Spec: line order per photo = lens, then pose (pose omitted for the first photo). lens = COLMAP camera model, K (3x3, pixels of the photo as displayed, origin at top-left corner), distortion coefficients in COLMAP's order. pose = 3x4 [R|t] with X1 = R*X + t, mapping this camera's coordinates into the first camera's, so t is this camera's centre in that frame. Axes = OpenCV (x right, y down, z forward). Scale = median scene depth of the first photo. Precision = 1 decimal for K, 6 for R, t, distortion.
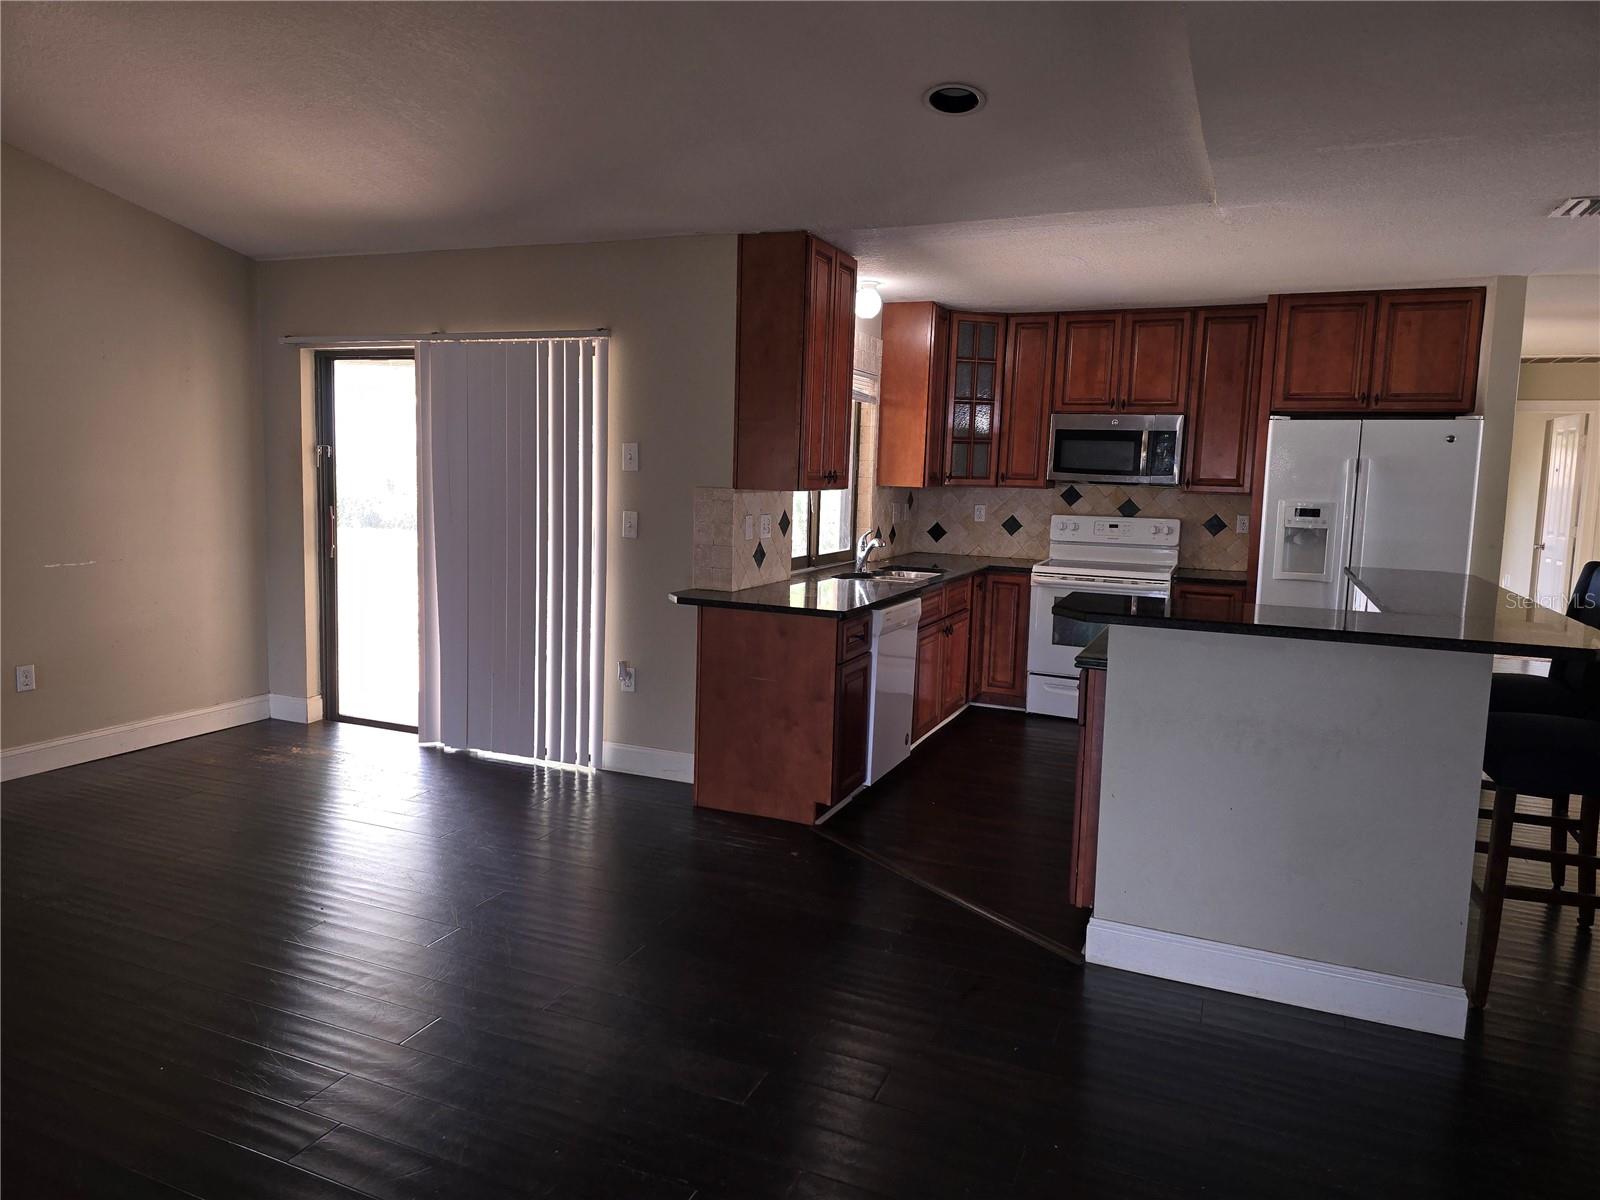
lens RADIAL K [[1067.5, 0, 781.8], [0, 1067.5, 579.7], [0, 0, 1]] dist [0.080869, -0.073566]
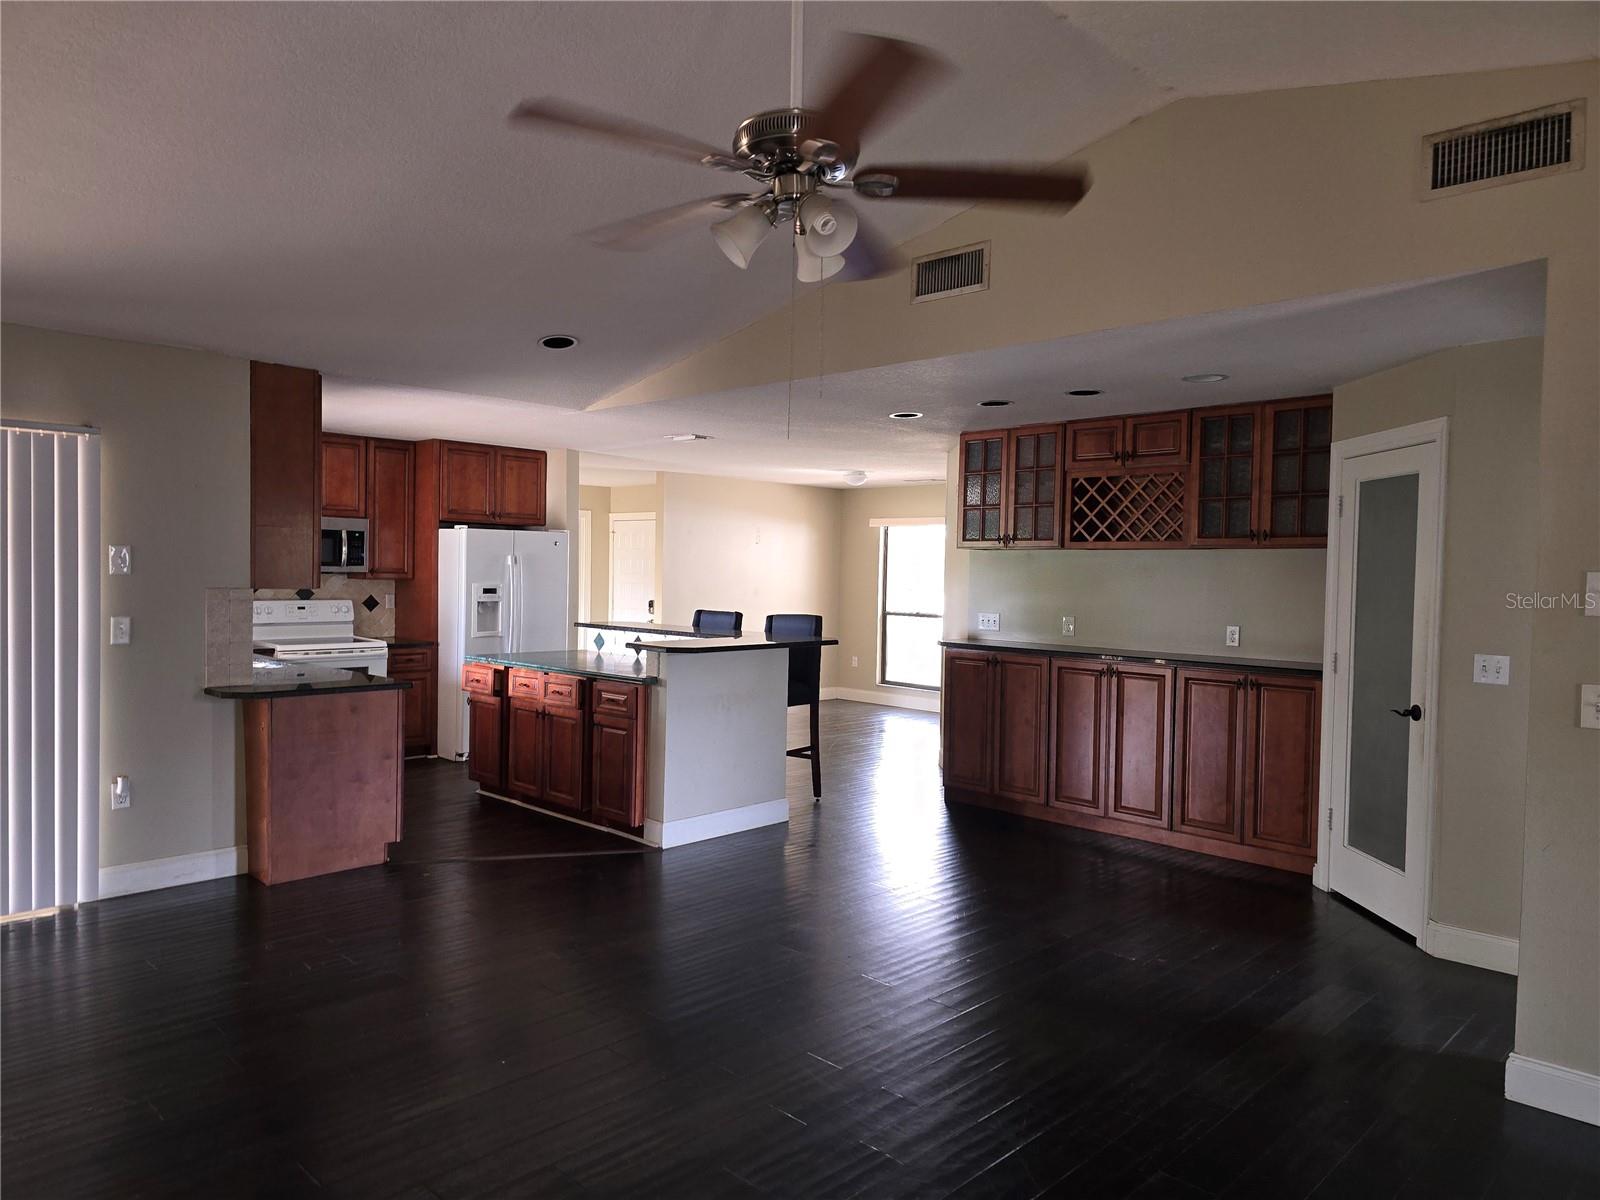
lens RADIAL K [[1067.5, 0, 785.6], [0, 1067.5, 597.9], [0, 0, 1]] dist [0.080869, -0.073566]
pose [[0.359584, -0.045956, 0.931980, -0.705668], [0.089261, 0.995900, 0.014669, -0.035611], [-0.928833, 0.077915, 0.362212, 0.082579]]
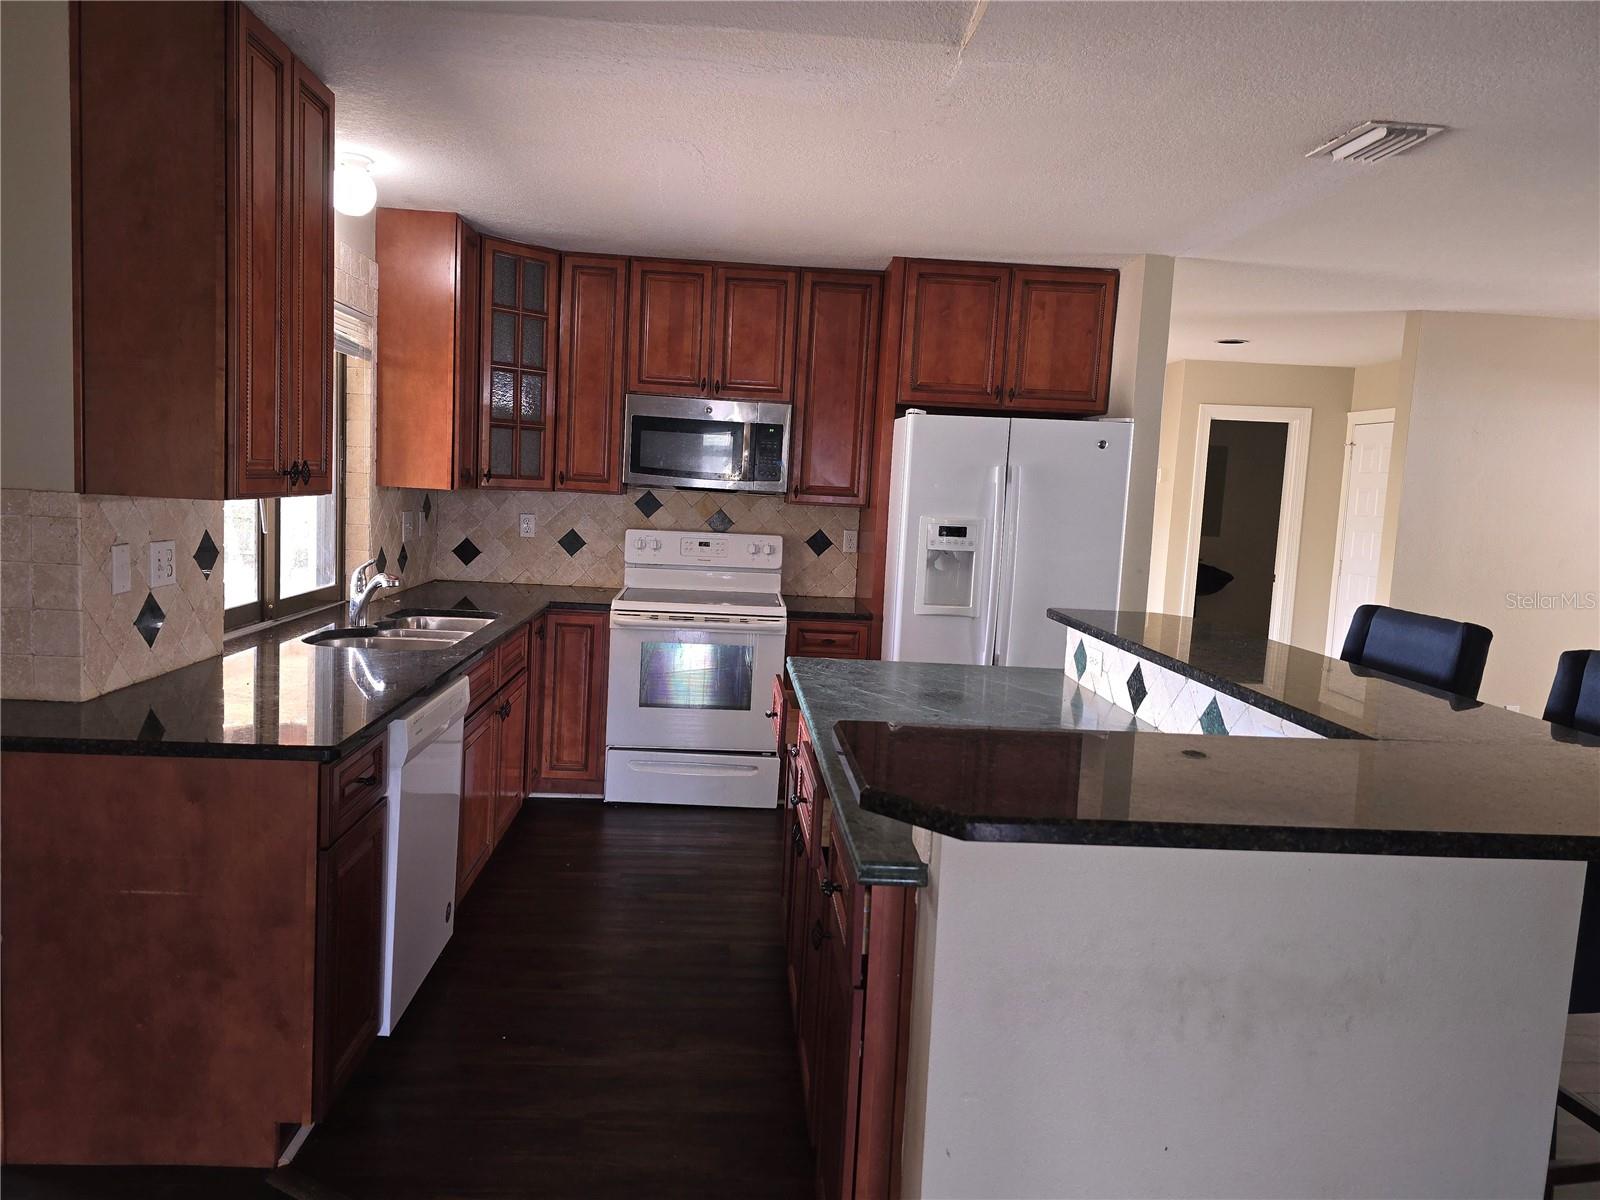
lens RADIAL K [[1067.5, 0, 776.5], [0, 1067.5, 586.1], [0, 0, 1]] dist [0.080869, -0.073566]
pose [[0.897262, -0.026569, 0.440697, 0.017103], [0.022441, 0.999642, 0.014577, -0.034020], [-0.440927, -0.003190, 0.897537, 0.328458]]
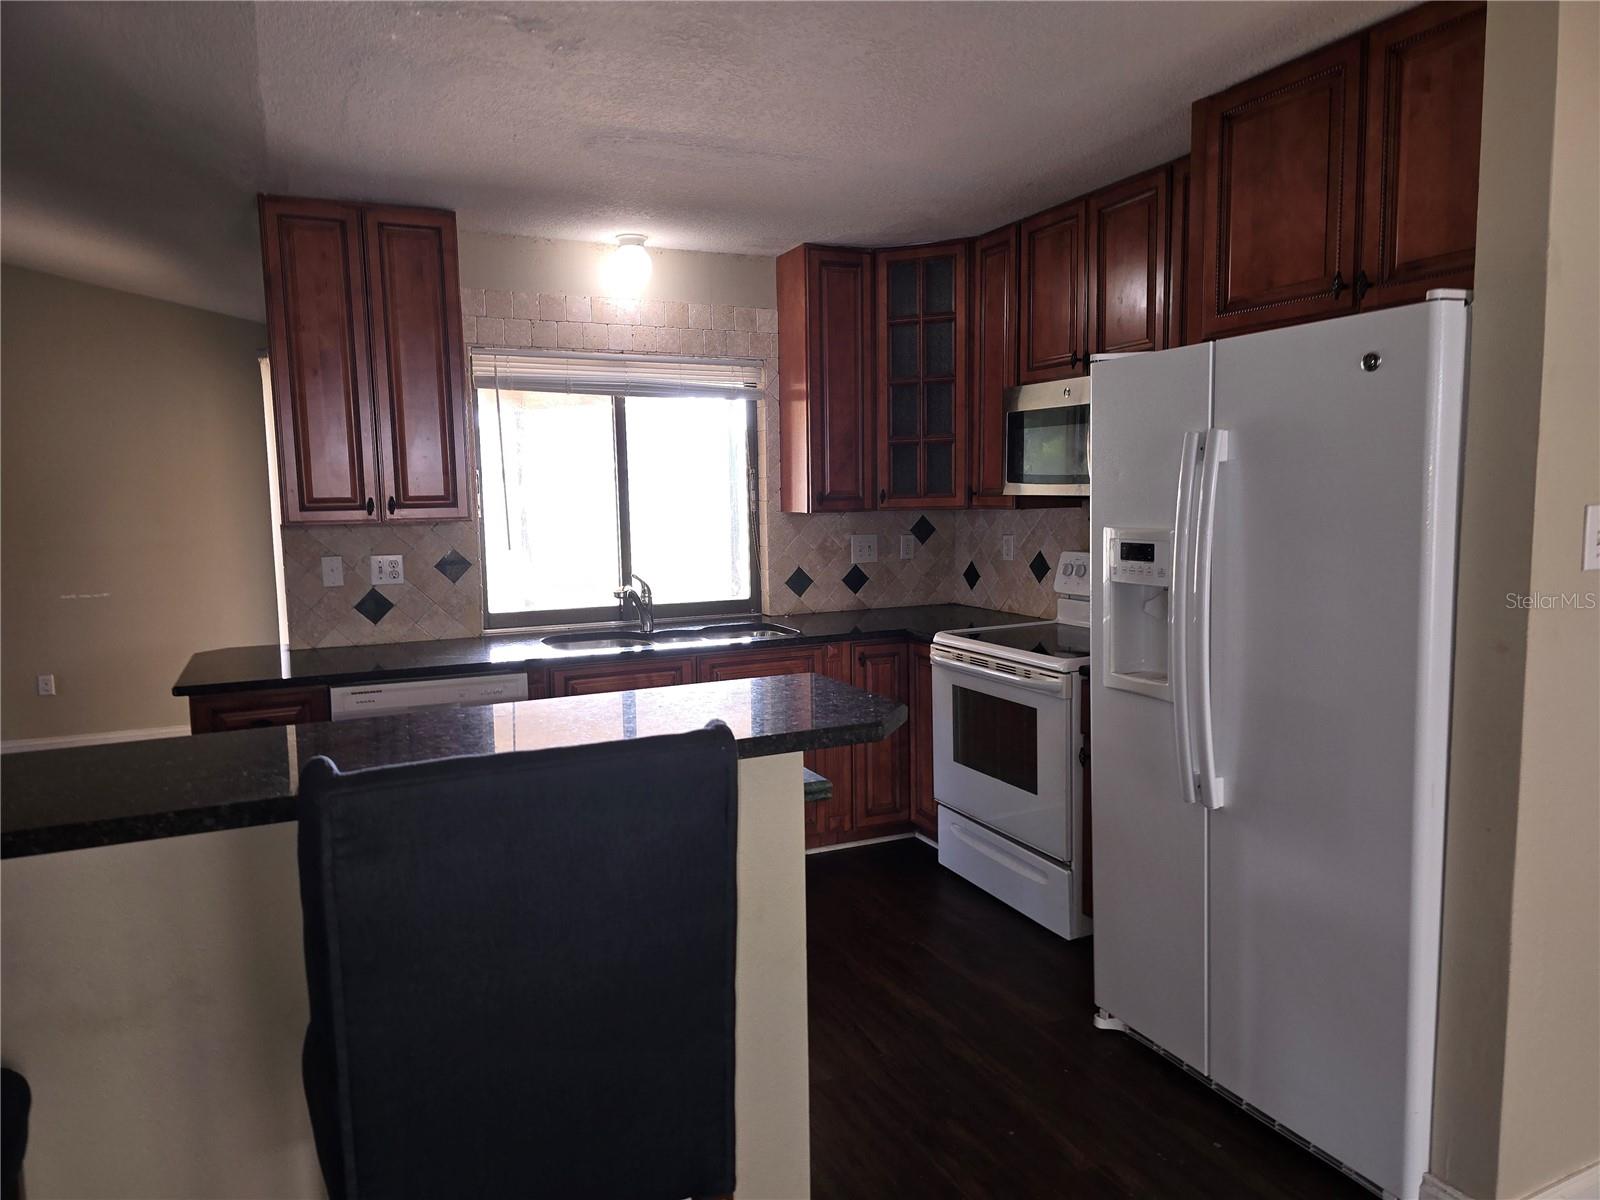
lens RADIAL K [[1067.5, 0, 803.6], [0, 1067.5, 599.5], [0, 0, 1]] dist [0.080869, -0.073566]
pose [[0.745273, 0.028941, -0.666131, 0.652082], [-0.033708, 0.999415, 0.005709, -0.036846], [0.665907, 0.018199, 0.745813, 0.525262]]
